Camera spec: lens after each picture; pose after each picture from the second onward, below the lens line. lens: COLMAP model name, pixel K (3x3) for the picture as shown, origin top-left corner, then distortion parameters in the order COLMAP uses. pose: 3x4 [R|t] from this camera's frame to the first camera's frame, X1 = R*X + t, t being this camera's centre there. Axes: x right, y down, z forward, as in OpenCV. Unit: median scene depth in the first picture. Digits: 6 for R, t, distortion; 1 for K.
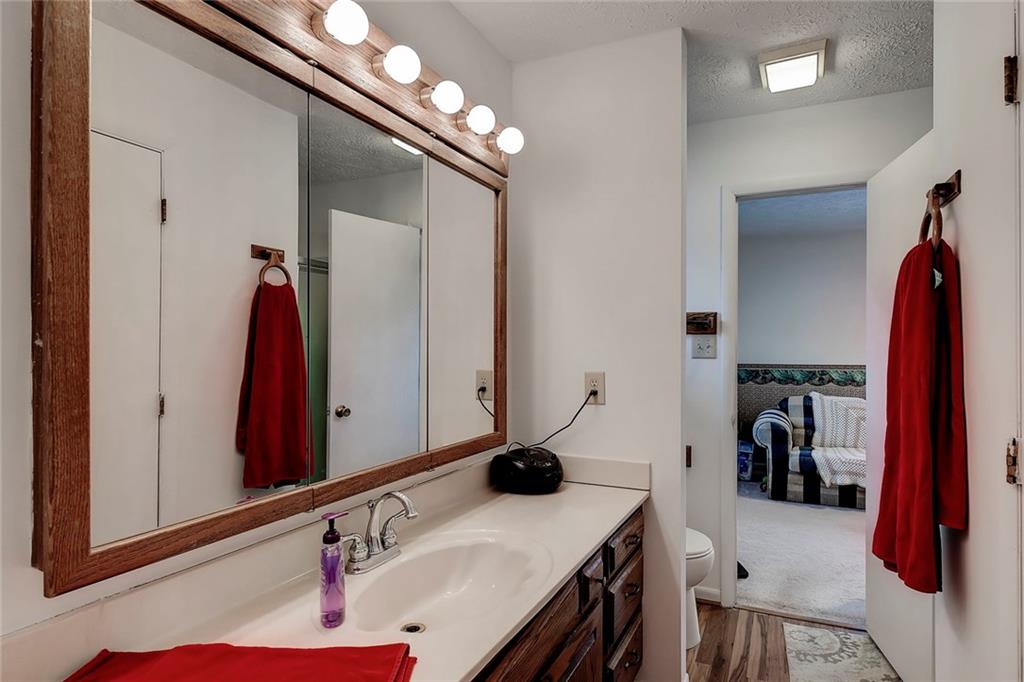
lens RADIAL K [[539.7, 0, 514.5], [0, 539.7, 338.9], [0, 0, 1]] dist [-0.001155, 0.001367]
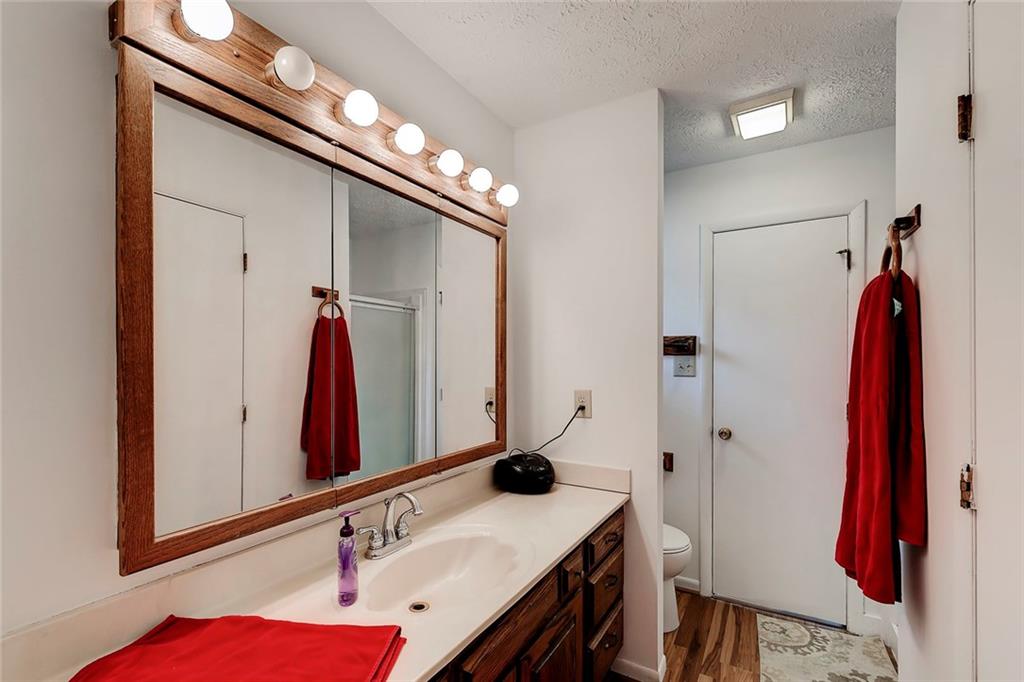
lens RADIAL K [[435.9, 0, 514.2], [0, 435.9, 345.9], [0, 0, 1]] dist [0.001443, -0.000474]
pose [[0.992809, -0.008455, -0.119407, 0.129499], [0.008946, 0.999954, 0.003581, -0.043707], [0.119371, -0.004623, 0.992839, 0.051863]]
